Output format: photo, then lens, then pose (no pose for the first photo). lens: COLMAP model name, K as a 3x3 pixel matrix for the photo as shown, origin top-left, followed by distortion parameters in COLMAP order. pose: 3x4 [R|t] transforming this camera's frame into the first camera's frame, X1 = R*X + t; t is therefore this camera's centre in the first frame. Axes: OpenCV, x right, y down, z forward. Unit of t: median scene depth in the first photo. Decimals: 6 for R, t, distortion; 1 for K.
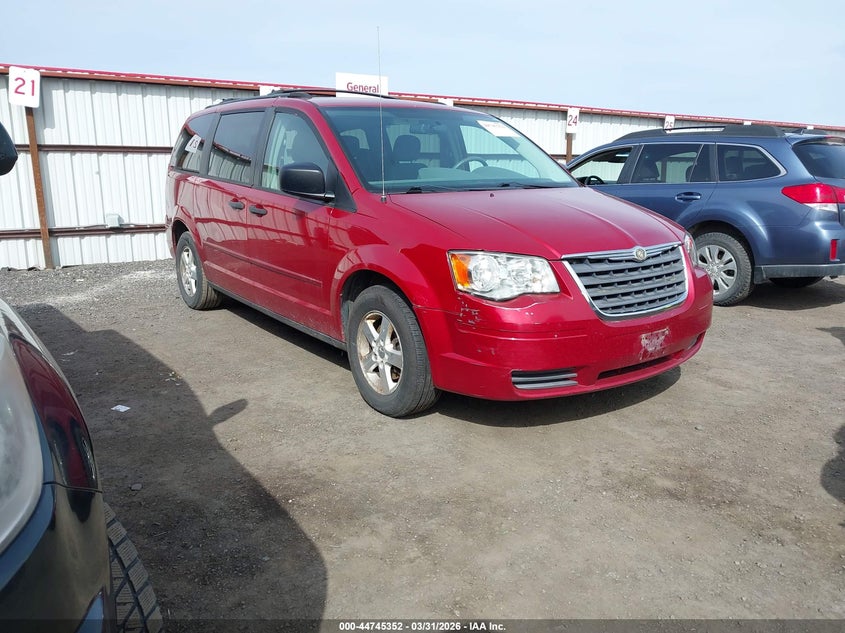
lens RADIAL K [[720.1, 0, 422.5], [0, 720.1, 316.5], [0, 0, 1]] dist [0.011757, -0.003166]
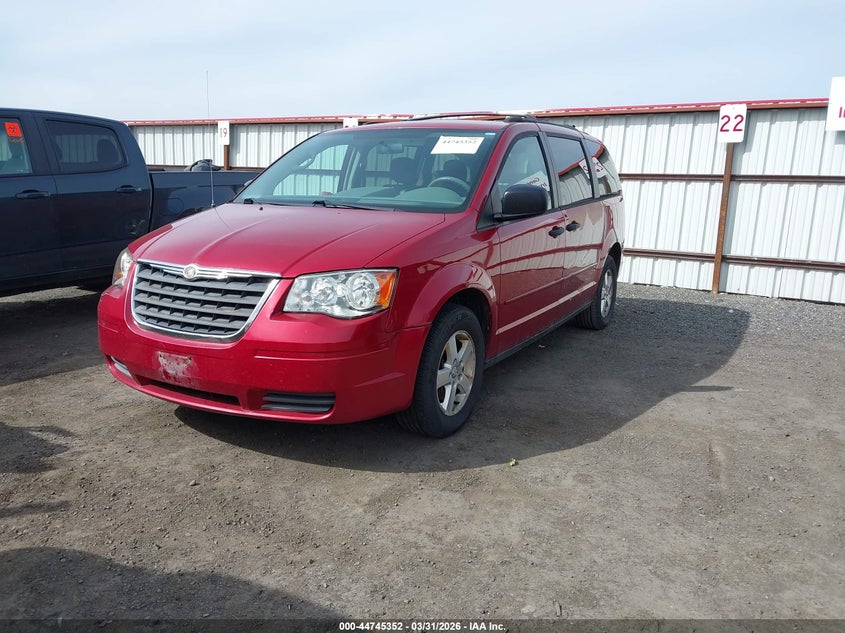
lens RADIAL K [[707.3, 0, 422.5], [0, 707.3, 316.5], [0, 0, 1]] dist [0.122450, -0.194084]
pose [[0.352000, 0.177049, -0.919103, 0.722739], [-0.219693, 0.970144, 0.102742, -0.108909], [0.909852, 0.165755, 0.380387, 0.525799]]
